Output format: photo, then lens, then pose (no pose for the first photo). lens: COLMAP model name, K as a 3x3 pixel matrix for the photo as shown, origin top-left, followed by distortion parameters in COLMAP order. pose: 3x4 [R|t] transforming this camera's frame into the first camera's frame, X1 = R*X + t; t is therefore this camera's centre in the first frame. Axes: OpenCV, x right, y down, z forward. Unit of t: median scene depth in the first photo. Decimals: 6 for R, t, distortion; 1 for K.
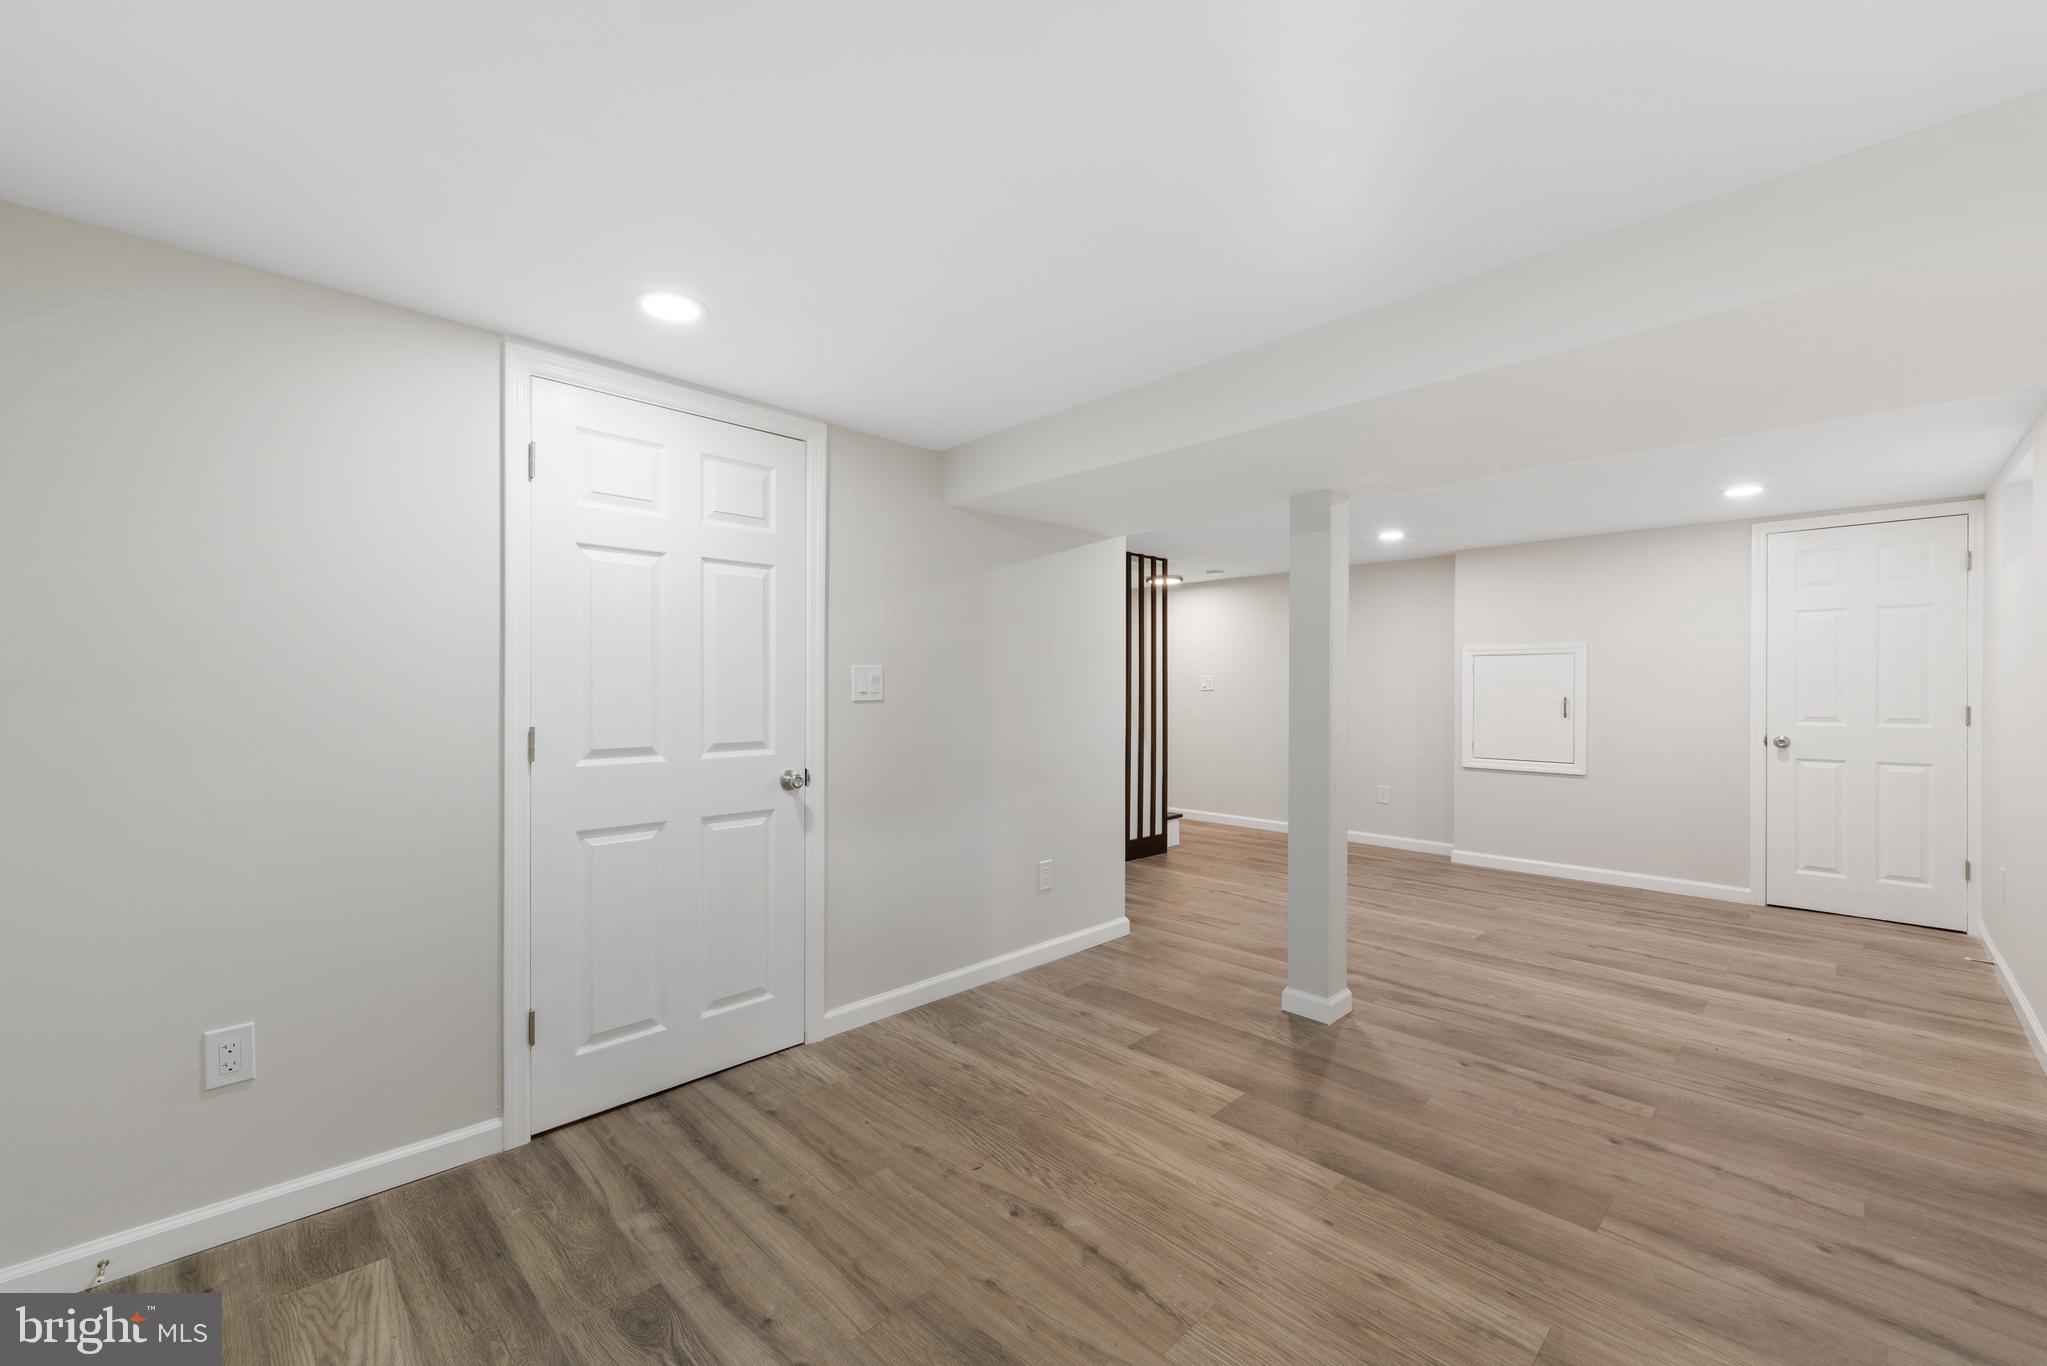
lens RADIAL K [[840.2, 0, 1023.9], [0, 840.2, 681.9], [0, 0, 1]] dist [0.002259, 0.000589]
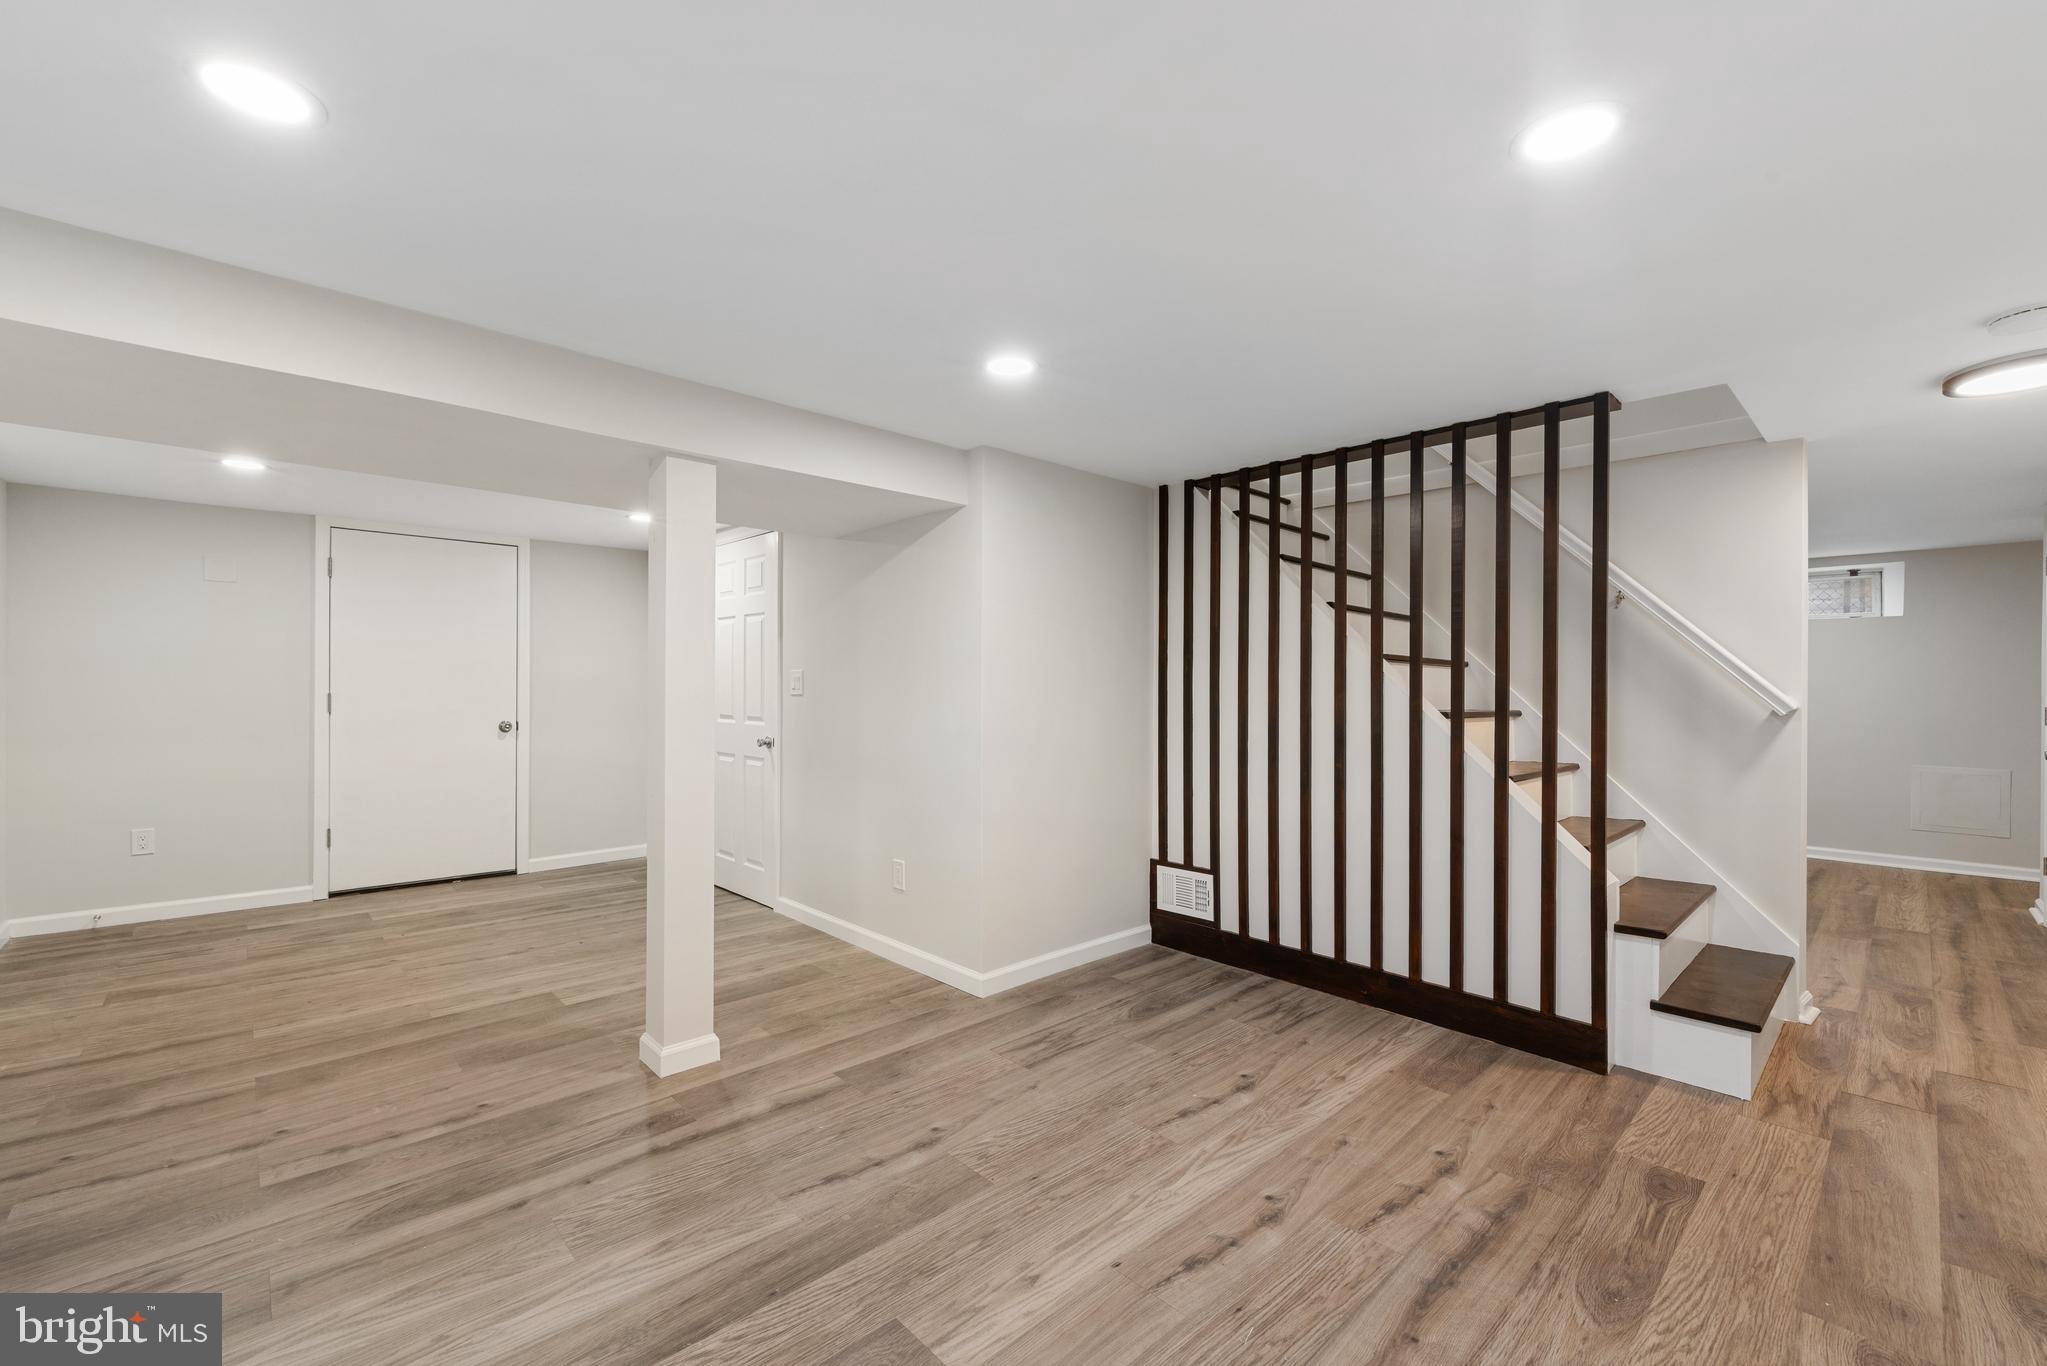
lens RADIAL K [[840.2, 0, 1028.2], [0, 840.2, 688.2], [0, 0, 1]] dist [0.002259, 0.000589]
pose [[-0.034437, 0.001156, -0.999406, 1.352675], [-0.000541, 0.999999, 0.001175, -0.000296], [0.999407, 0.000581, -0.034436, 1.550017]]
